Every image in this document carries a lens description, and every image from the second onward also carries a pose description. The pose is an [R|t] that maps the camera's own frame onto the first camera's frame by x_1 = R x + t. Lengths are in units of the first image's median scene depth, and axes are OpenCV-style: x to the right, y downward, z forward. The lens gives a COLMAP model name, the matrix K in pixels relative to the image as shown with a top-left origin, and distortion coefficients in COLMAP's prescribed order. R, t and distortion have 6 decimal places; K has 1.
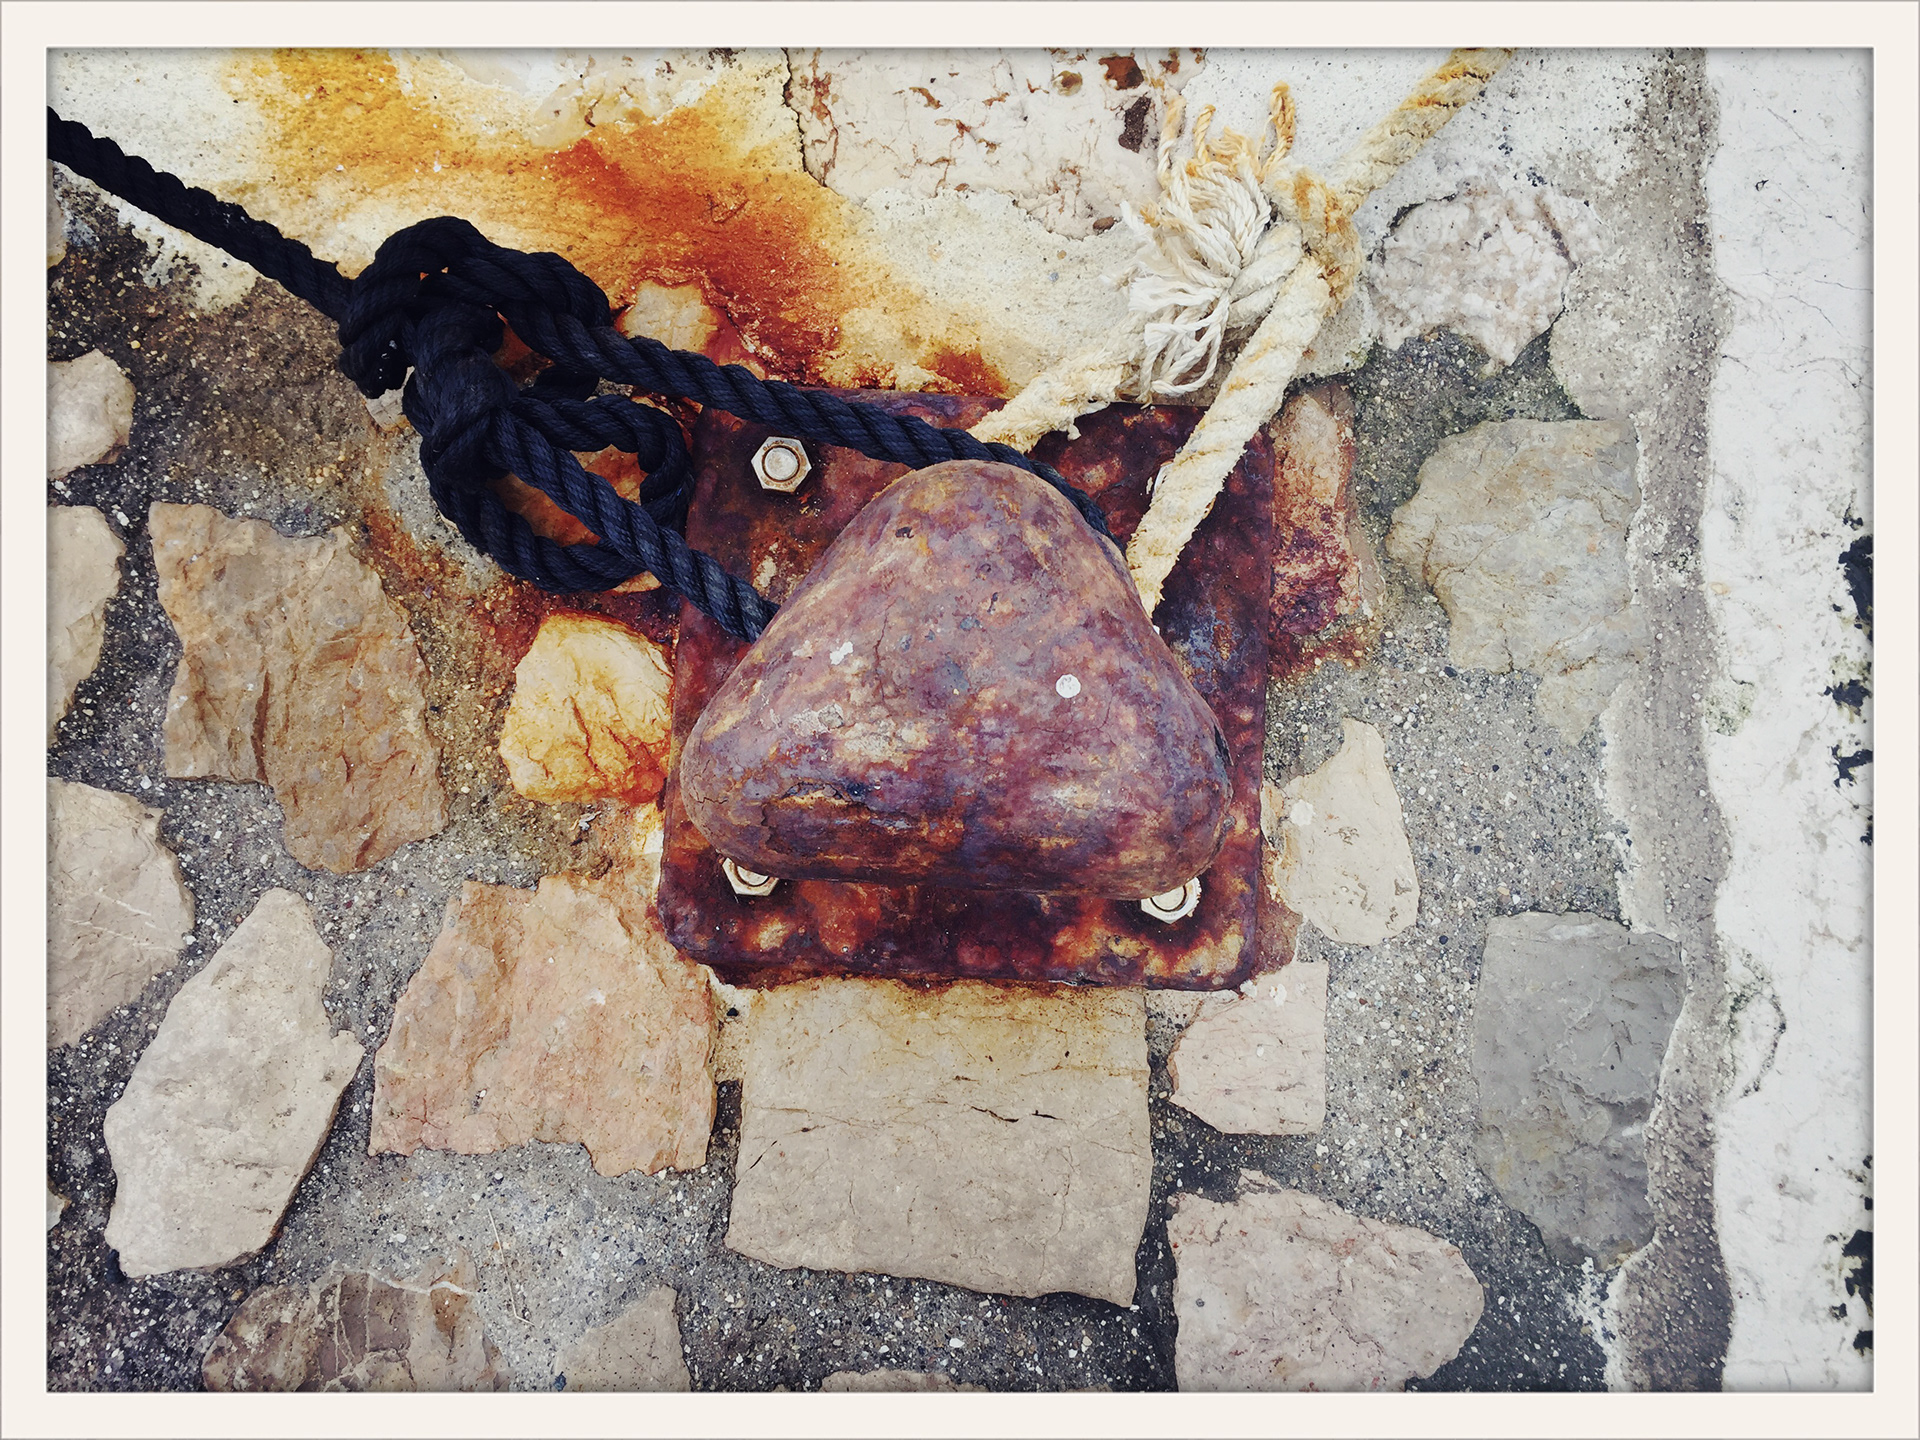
lens RADIAL K [[1656.5, 0, 952.4], [0, 1656.5, 711.0], [0, 0, 1]] dist [0.057367, -0.049296]
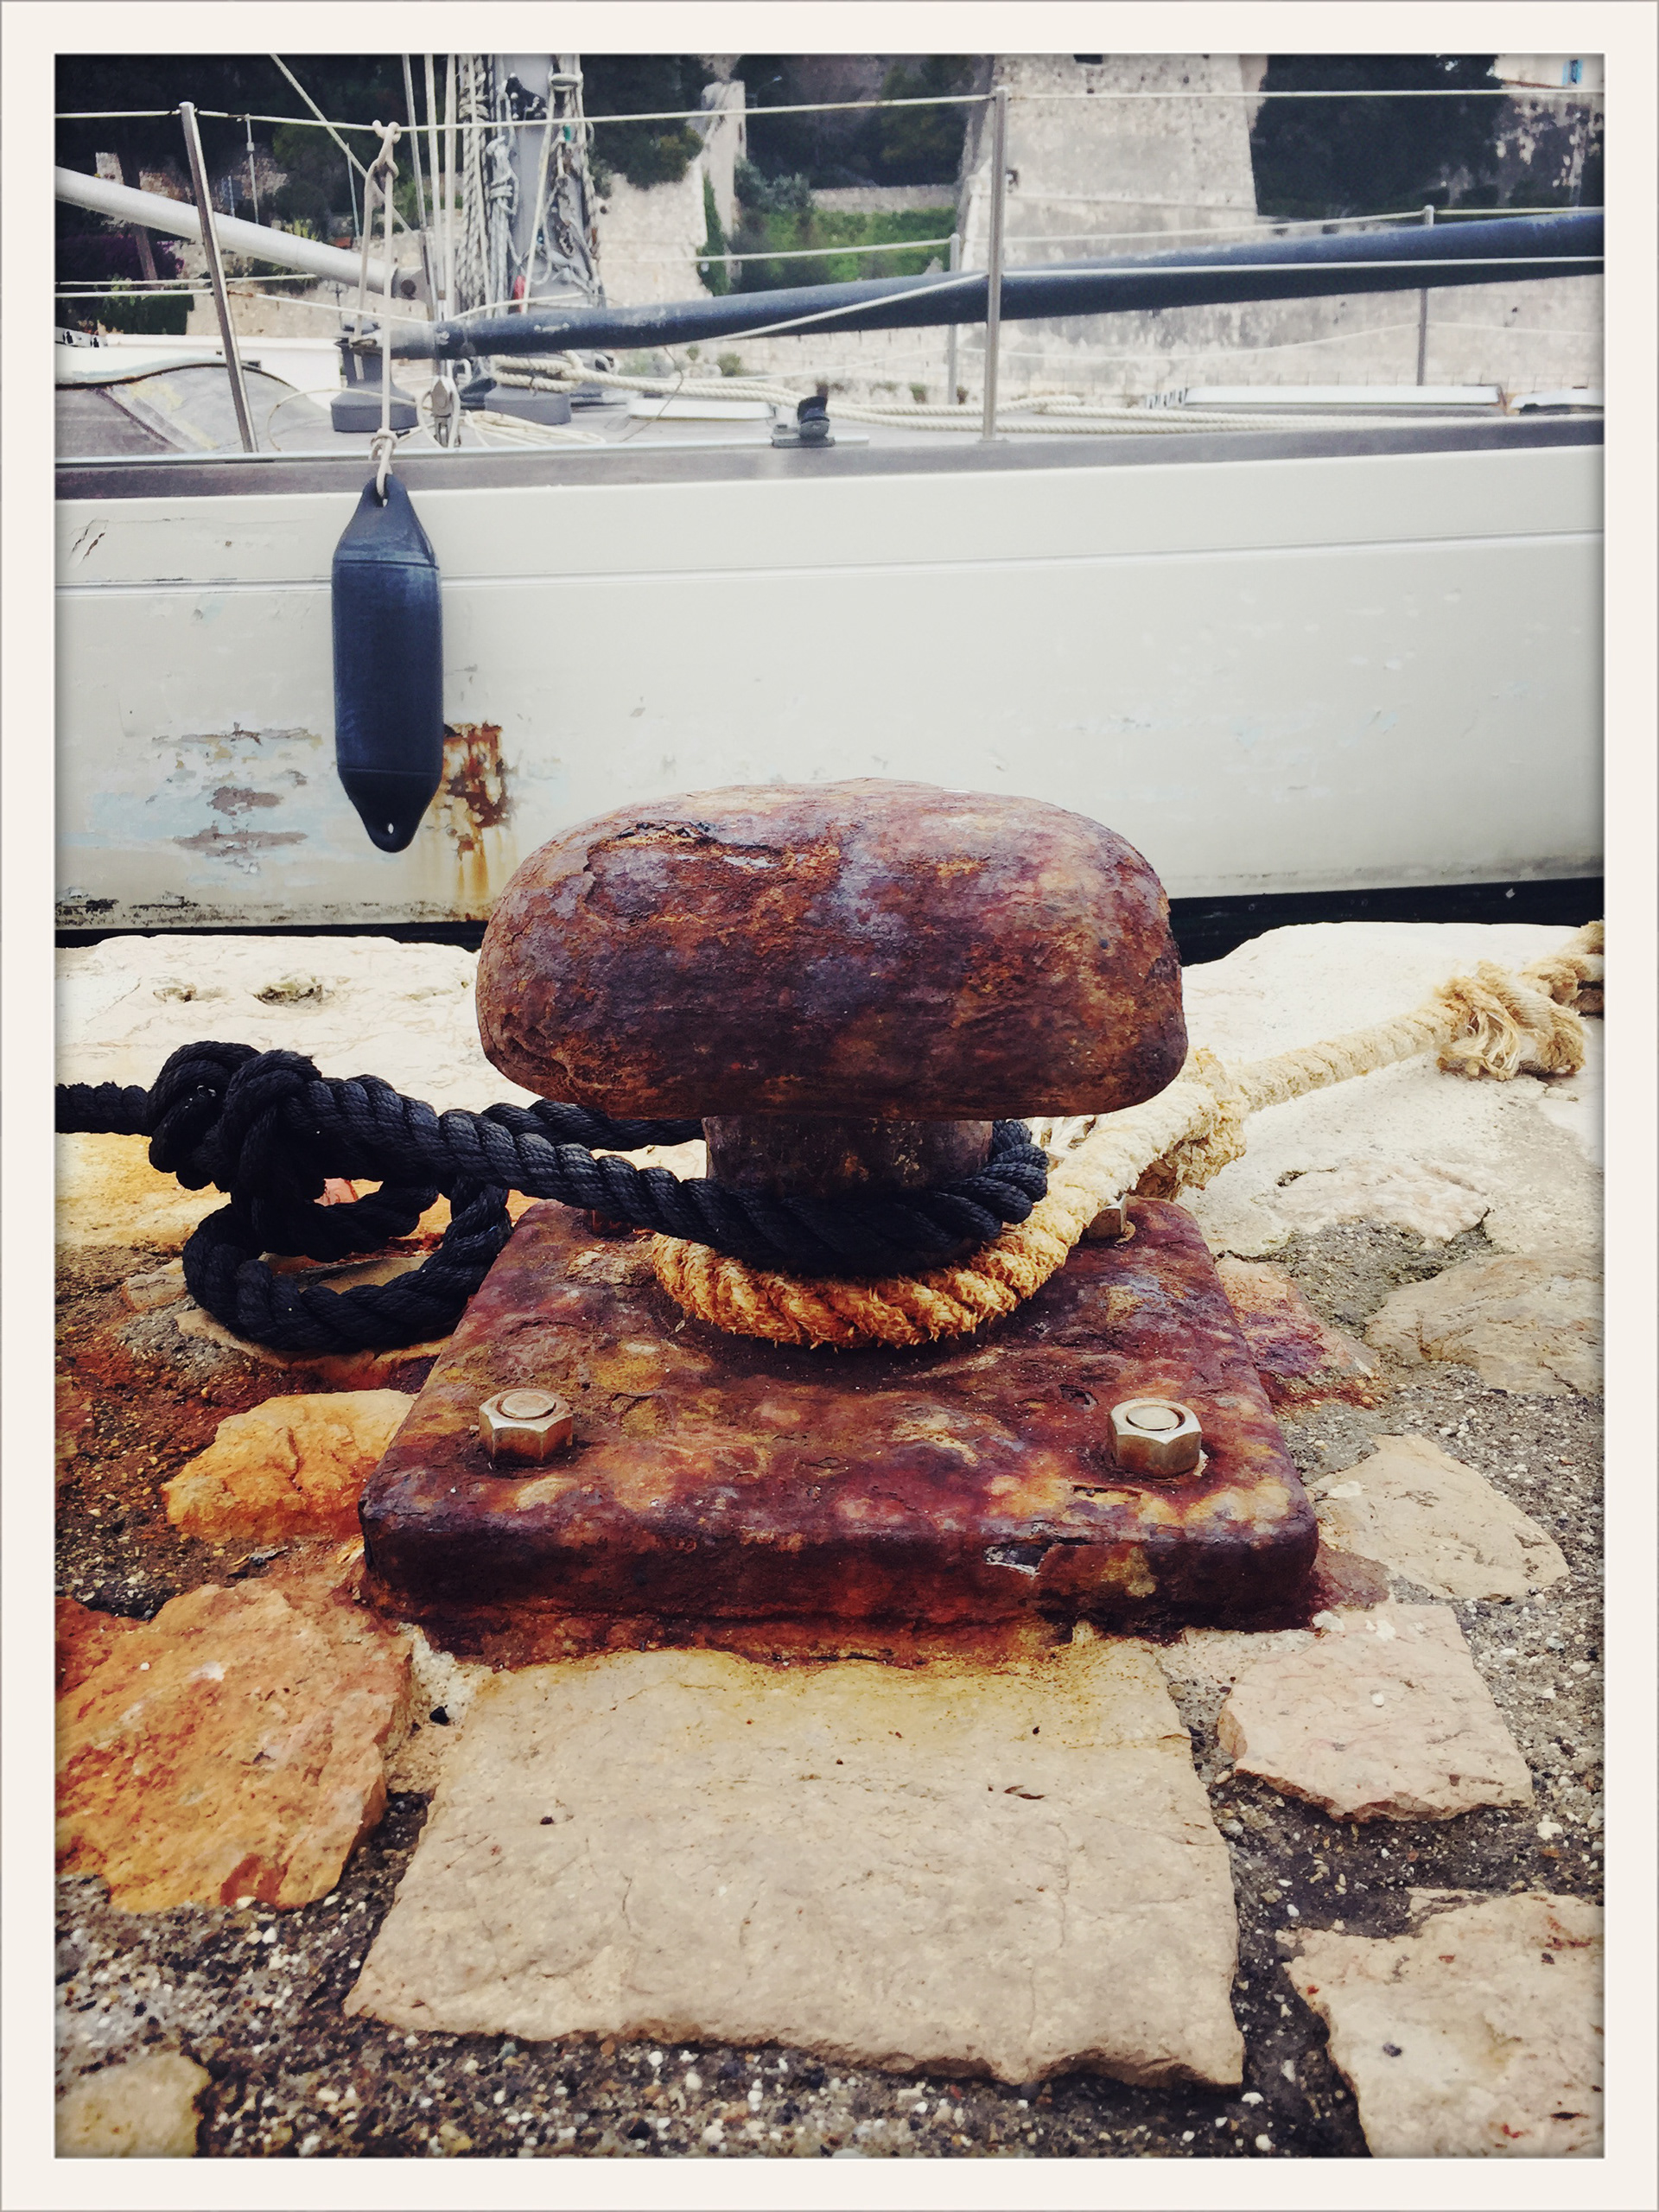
lens RADIAL K [[1908.4, 0, 835.0], [0, 1908.4, 1092.2], [0, 0, 1]] dist [0.057367, -0.049296]
pose [[0.999855, -0.002669, 0.016830, -0.008300], [0.016538, 0.390132, -0.920610, 0.717808], [-0.004109, 0.920755, 0.390120, 0.557182]]
